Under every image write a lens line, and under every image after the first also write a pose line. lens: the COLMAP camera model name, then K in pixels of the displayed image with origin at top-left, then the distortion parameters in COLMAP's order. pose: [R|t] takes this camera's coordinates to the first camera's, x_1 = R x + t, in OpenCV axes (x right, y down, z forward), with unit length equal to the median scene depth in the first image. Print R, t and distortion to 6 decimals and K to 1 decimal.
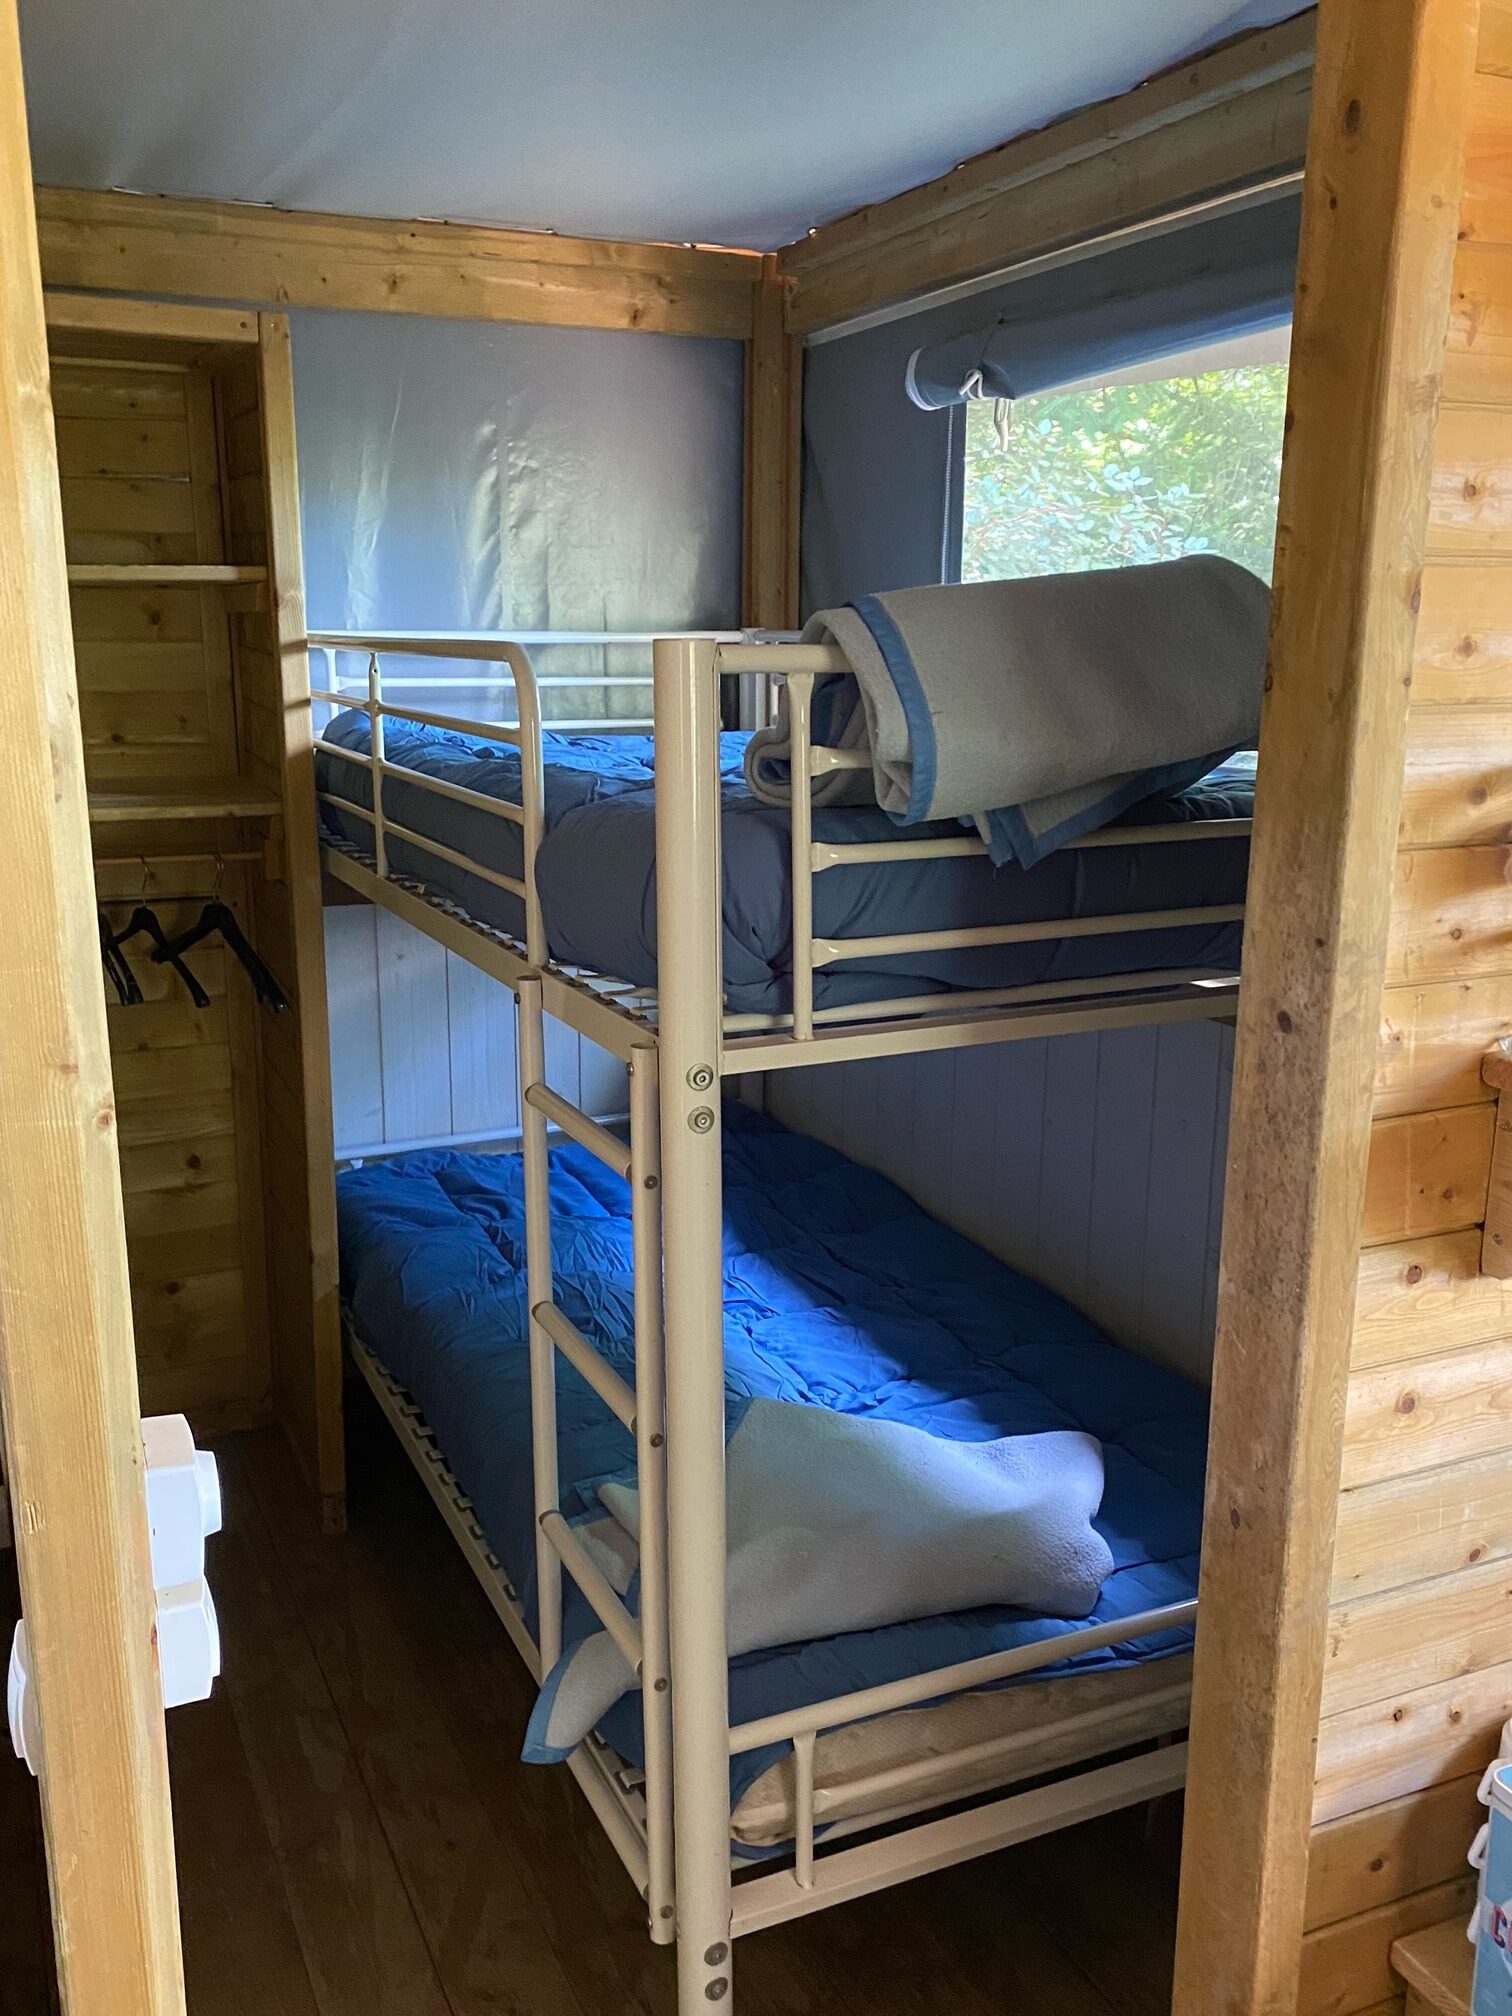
lens RADIAL K [[1772.4, 0, 756.0], [0, 1772.4, 1008.0], [0, 0, 1]] dist [-0.010703, 0.017186]
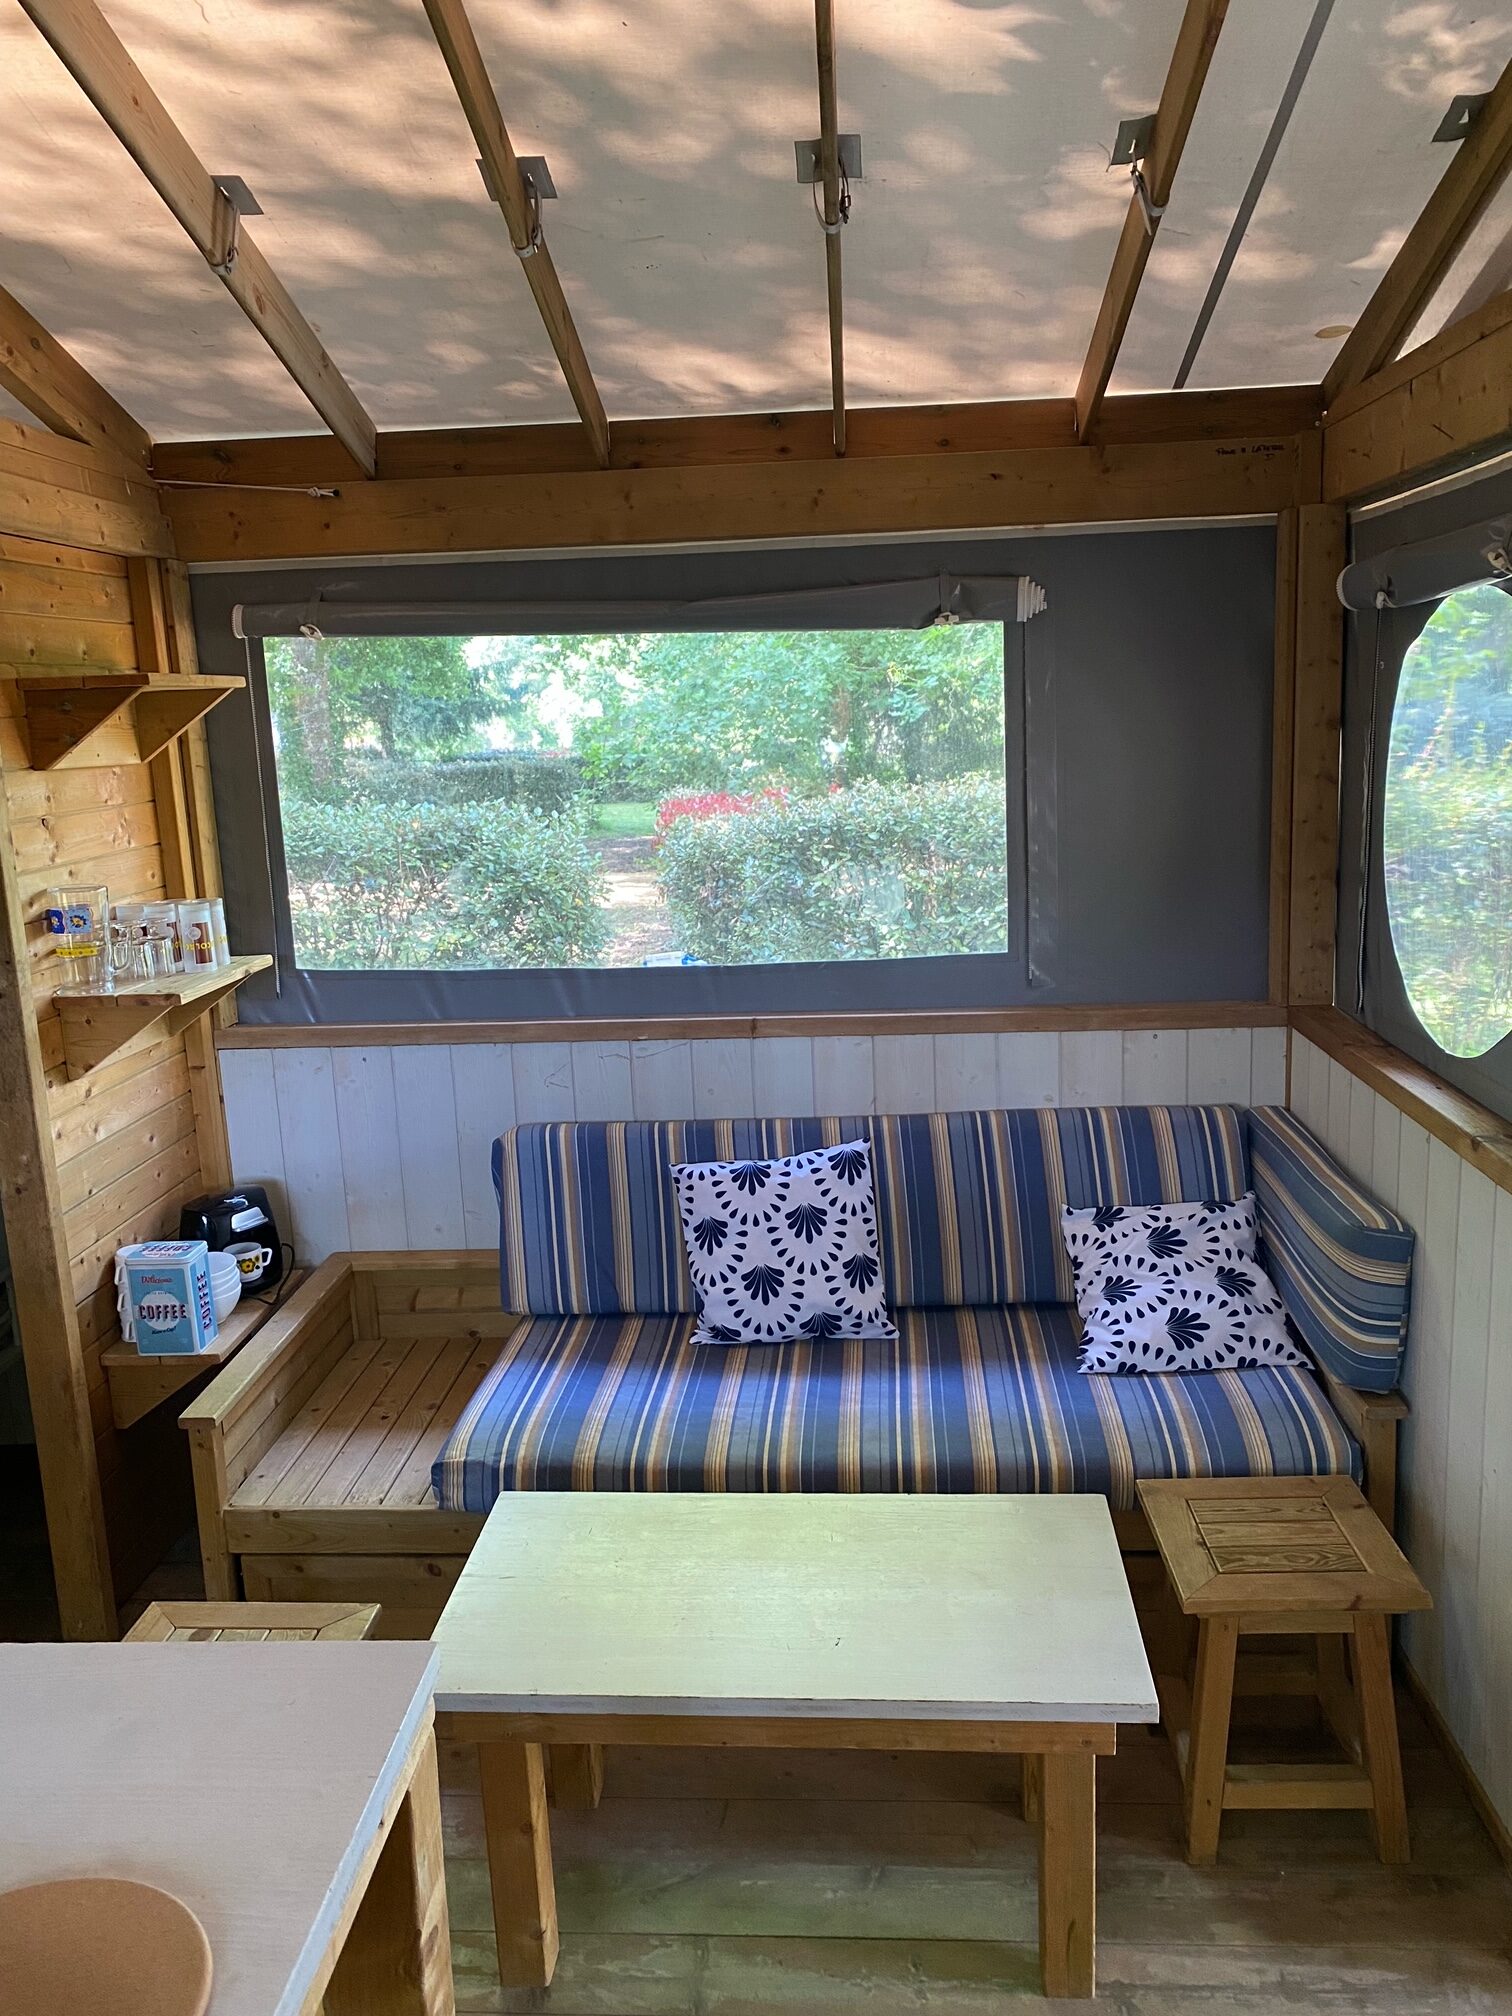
lens RADIAL K [[1531.0, 0, 755.0], [0, 1531.0, 994.4], [0, 0, 1]] dist [-0.005677, -0.003492]
pose [[0.485172, -0.183676, 0.854910, -1.057478], [0.226218, 0.970771, 0.080187, 0.076556], [-0.844650, 0.154491, 0.512541, -1.083780]]
